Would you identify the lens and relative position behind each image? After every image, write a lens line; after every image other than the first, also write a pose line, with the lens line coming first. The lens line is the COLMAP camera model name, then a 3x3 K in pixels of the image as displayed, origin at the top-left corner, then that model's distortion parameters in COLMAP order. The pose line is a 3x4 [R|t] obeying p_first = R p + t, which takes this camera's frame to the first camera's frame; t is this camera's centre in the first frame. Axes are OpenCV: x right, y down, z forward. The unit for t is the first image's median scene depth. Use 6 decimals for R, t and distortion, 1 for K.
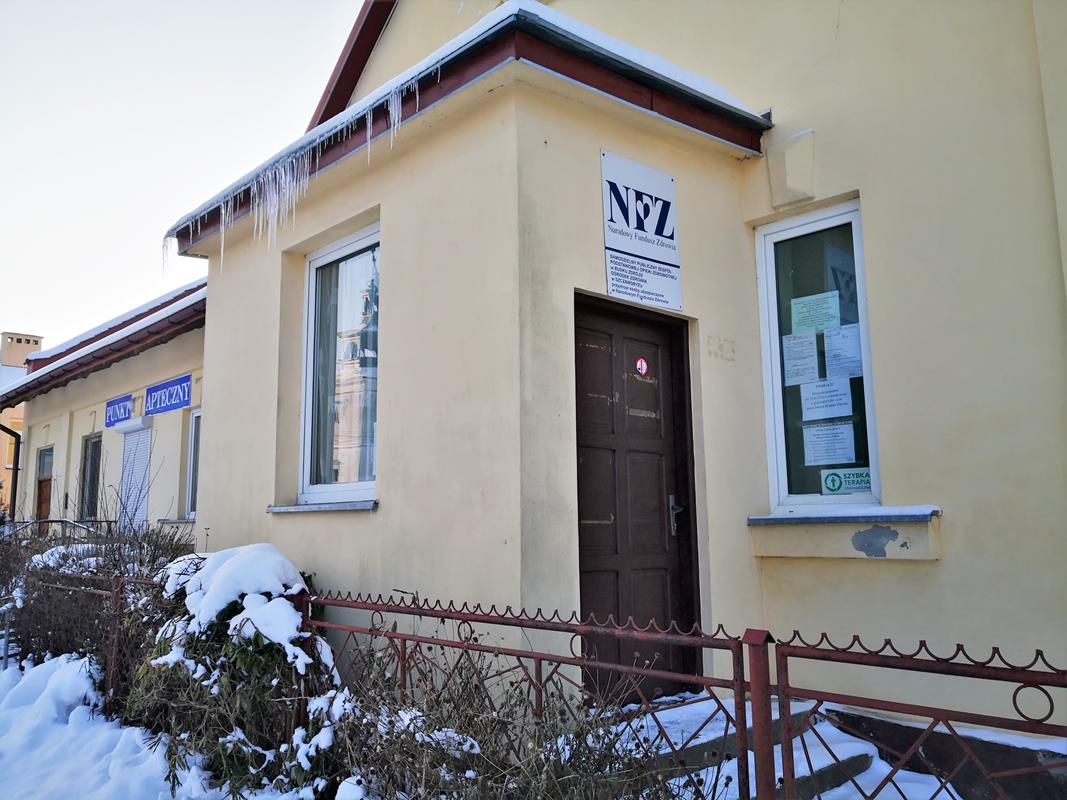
lens RADIAL K [[878.4, 0, 533.5], [0, 878.4, 400.0], [0, 0, 1]] dist [0.001378, -0.004398]
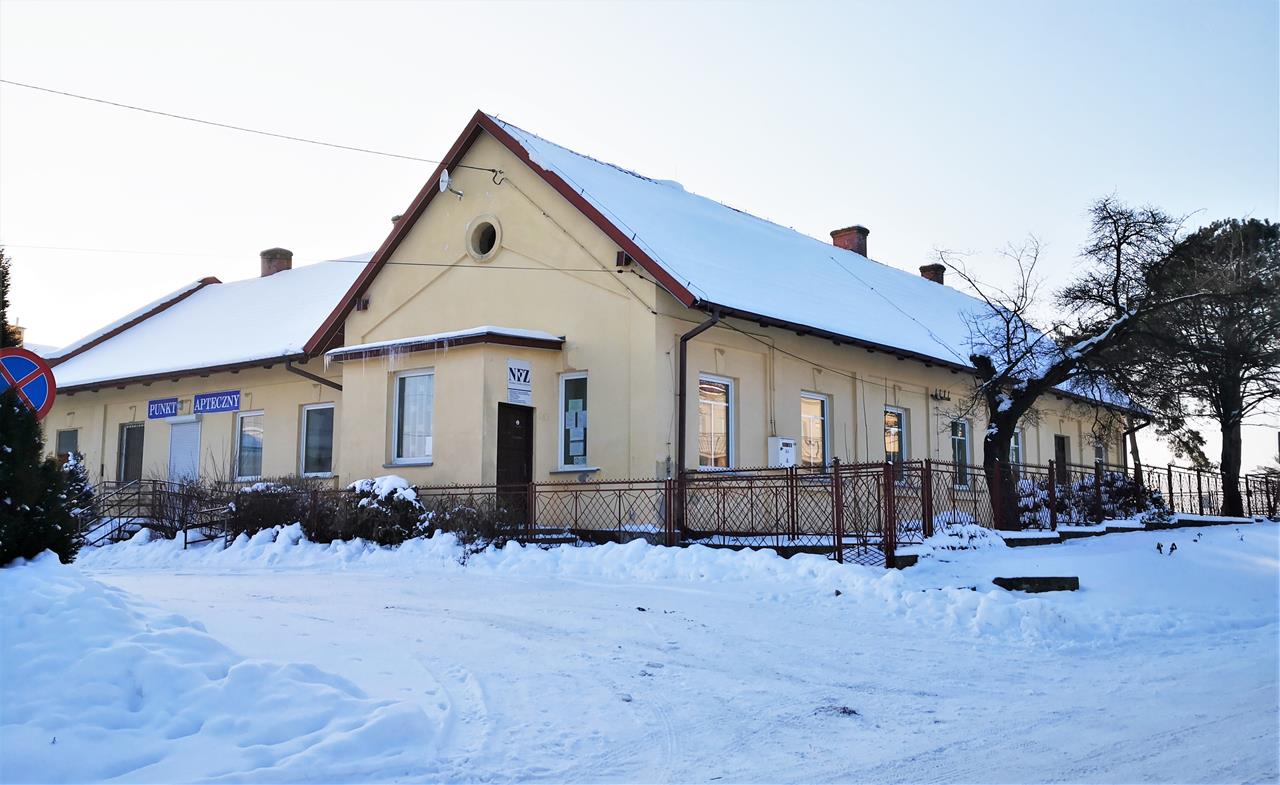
lens RADIAL K [[1151.9, 0, 640.0], [0, 1151.9, 392.5], [0, 0, 1]] dist [0.004945, 0.001894]
pose [[0.980069, 0.038597, 0.194869, -0.261781], [-0.041343, 0.999095, 0.010040, -0.207752], [-0.194306, -0.017896, 0.980778, -3.193788]]
